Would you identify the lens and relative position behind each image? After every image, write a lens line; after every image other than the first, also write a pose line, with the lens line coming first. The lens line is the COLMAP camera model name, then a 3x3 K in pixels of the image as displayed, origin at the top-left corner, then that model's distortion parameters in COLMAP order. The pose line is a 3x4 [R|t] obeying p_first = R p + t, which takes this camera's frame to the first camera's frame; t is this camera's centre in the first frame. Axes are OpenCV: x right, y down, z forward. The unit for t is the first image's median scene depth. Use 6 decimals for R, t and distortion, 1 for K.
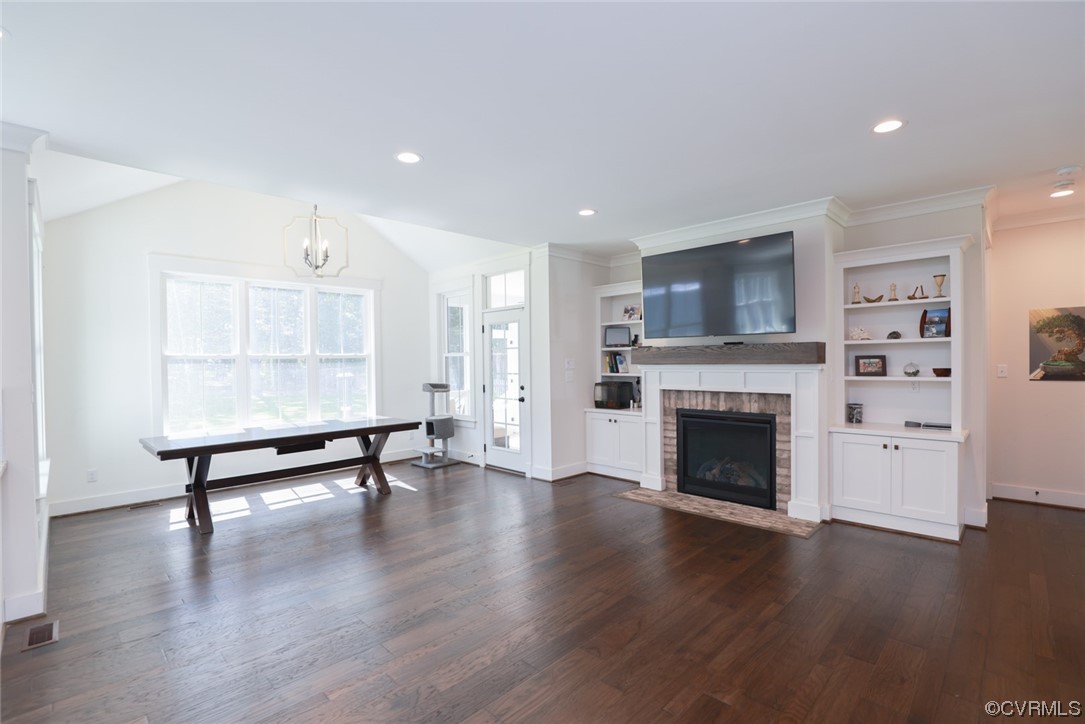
lens RADIAL K [[495.8, 0, 542.6], [0, 495.8, 364.1], [0, 0, 1]] dist [-0.033289, 0.006165]
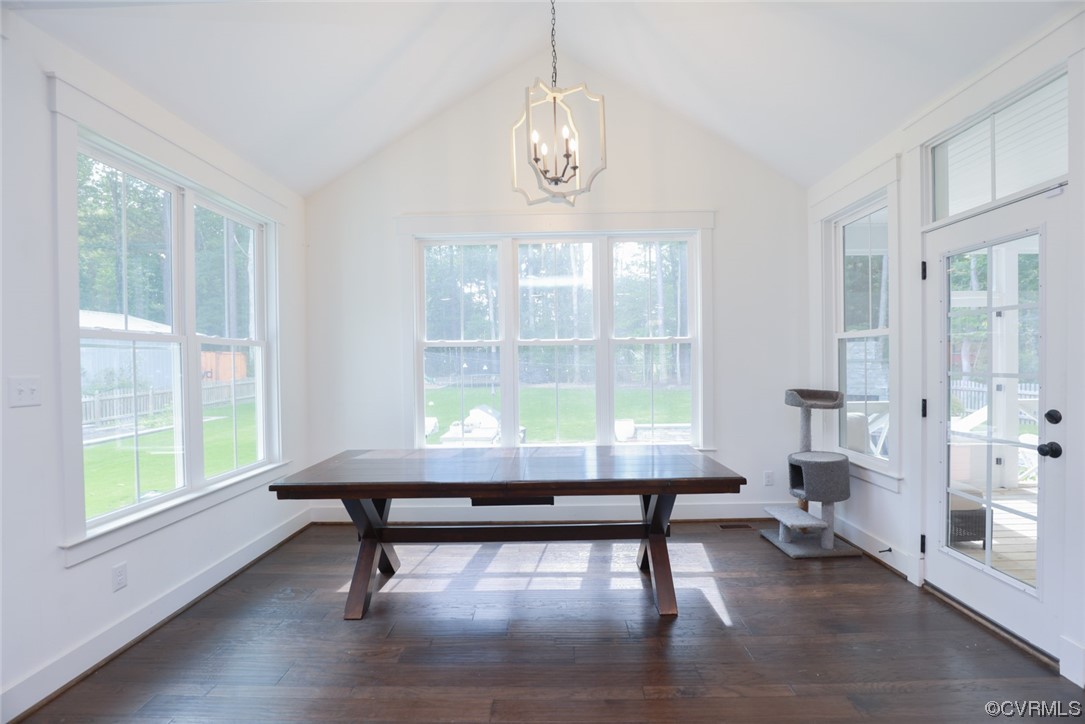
lens RADIAL K [[495.8, 0, 543.9], [0, 495.8, 368.4], [0, 0, 1]] dist [-0.033289, 0.006165]
pose [[0.692786, 0.015357, -0.720980, -0.051117], [-0.000797, 0.999789, 0.020529, 0.007585], [0.721143, -0.013648, 0.692652, 0.558602]]
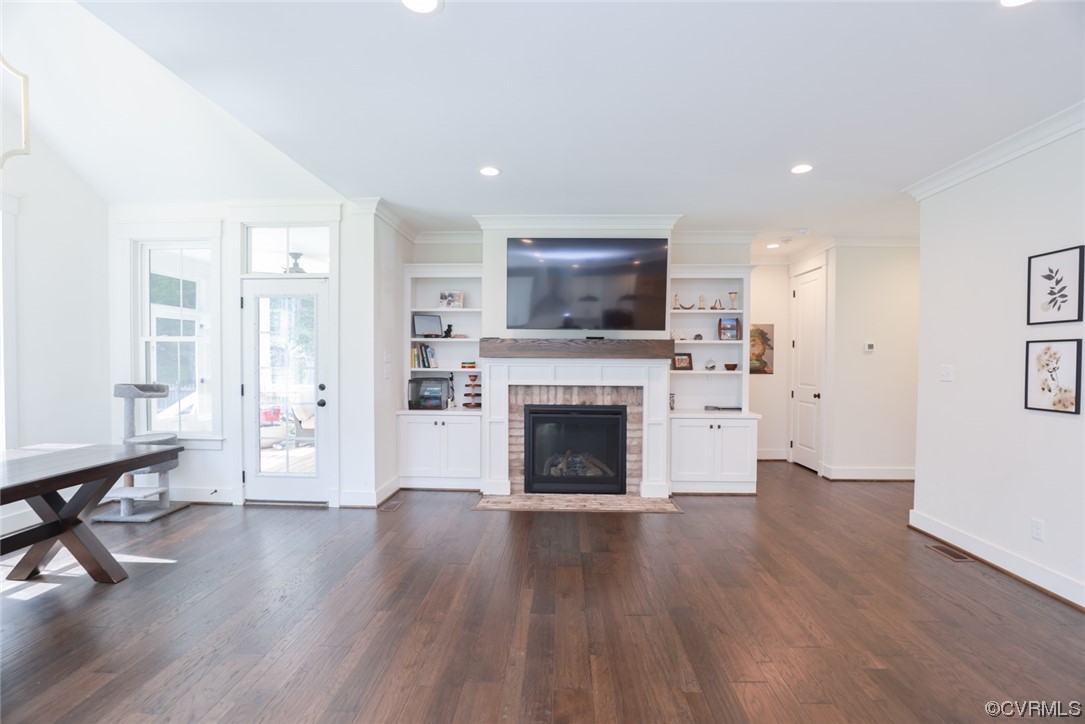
lens RADIAL K [[495.8, 0, 546.9], [0, 495.8, 367.2], [0, 0, 1]] dist [-0.033289, 0.006165]
pose [[0.733543, 0.005465, 0.679621, -0.324078], [-0.010913, 0.999933, 0.003738, 0.012962], [-0.679556, -0.010158, 0.733554, 0.264160]]
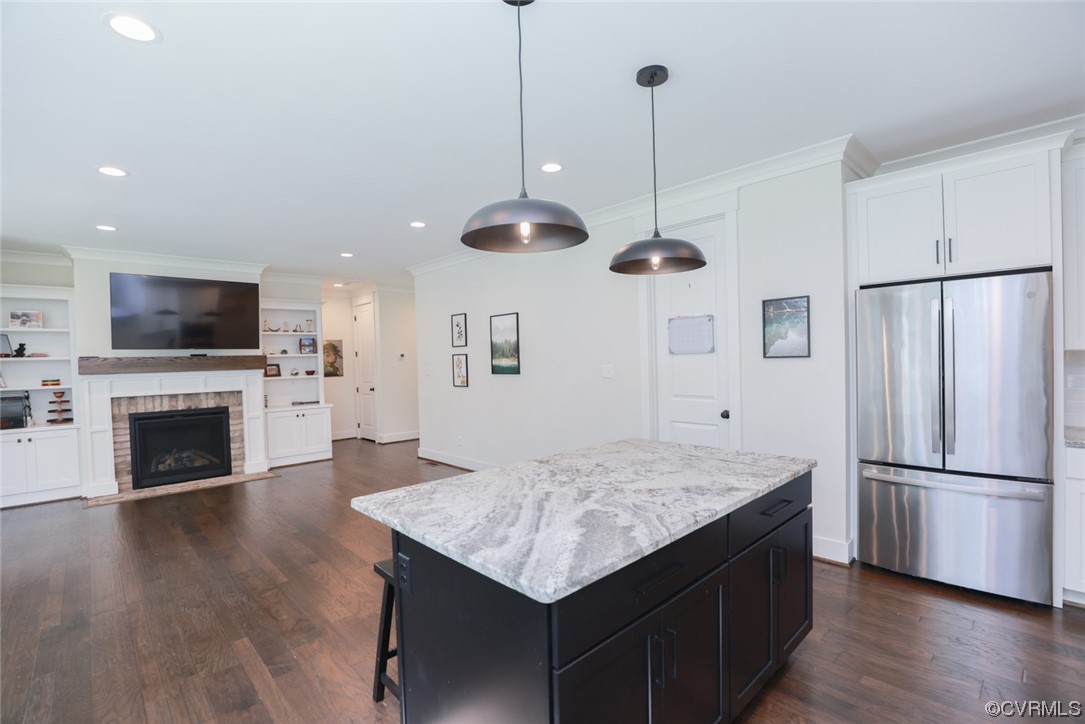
lens RADIAL K [[495.8, 0, 543.5], [0, 495.8, 367.7], [0, 0, 1]] dist [-0.033289, 0.006165]
pose [[0.034143, -0.008581, 0.999380, -0.730606], [0.033119, 0.999424, 0.007450, 0.009520], [-0.998868, 0.032844, 0.034407, 0.041851]]
